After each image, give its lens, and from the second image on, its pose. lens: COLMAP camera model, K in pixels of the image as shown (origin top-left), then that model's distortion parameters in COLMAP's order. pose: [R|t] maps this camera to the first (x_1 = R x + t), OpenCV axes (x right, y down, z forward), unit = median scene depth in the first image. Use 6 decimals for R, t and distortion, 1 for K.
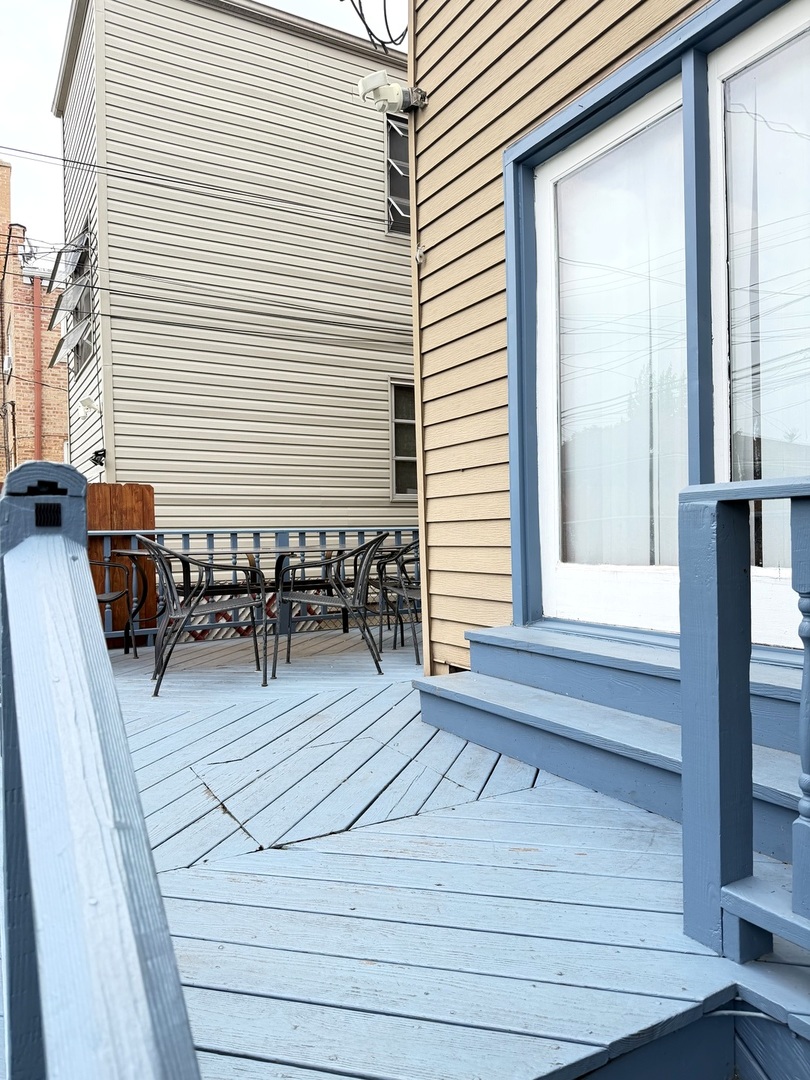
lens RADIAL K [[770.1, 0, 405.0], [0, 770.1, 540.0], [0, 0, 1]] dist [-0.007822, -0.005488]
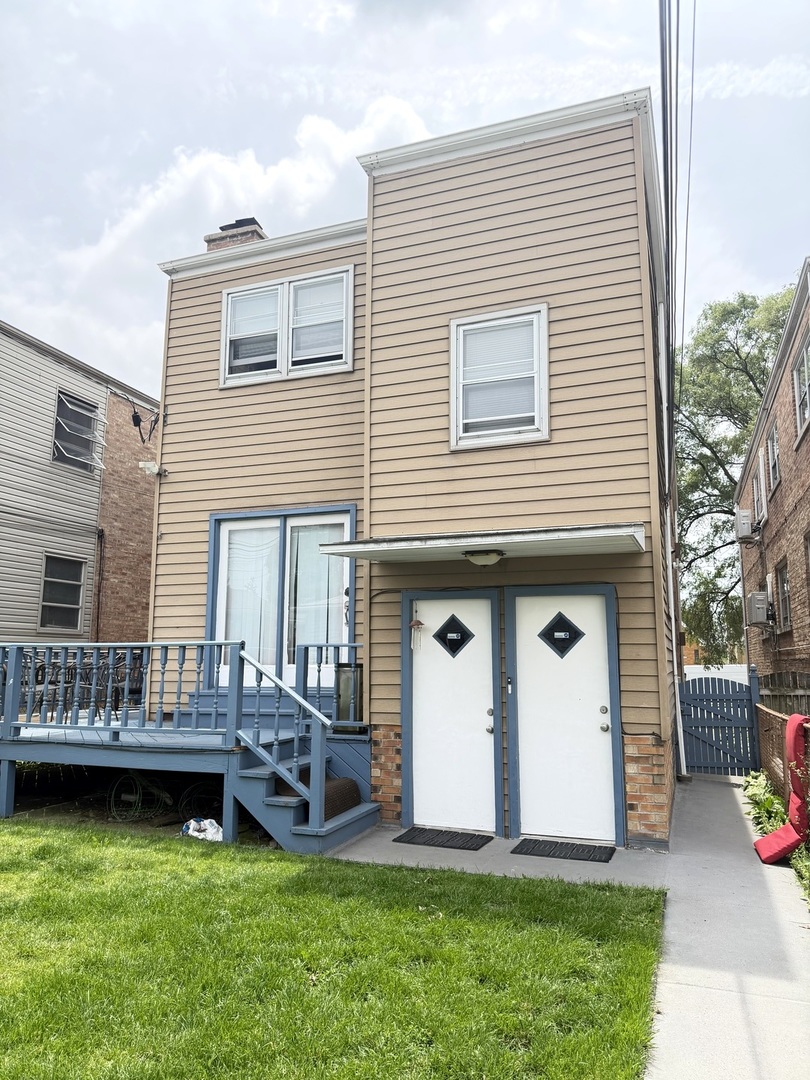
lens RADIAL K [[739.0, 0, 405.0], [0, 739.0, 540.0], [0, 0, 1]] dist [0.000714, -0.000619]
pose [[0.762928, 0.119540, 0.635335, -0.417323], [-0.007725, 0.984371, -0.175936, 0.023920], [-0.646437, 0.129319, 0.751928, -0.599954]]
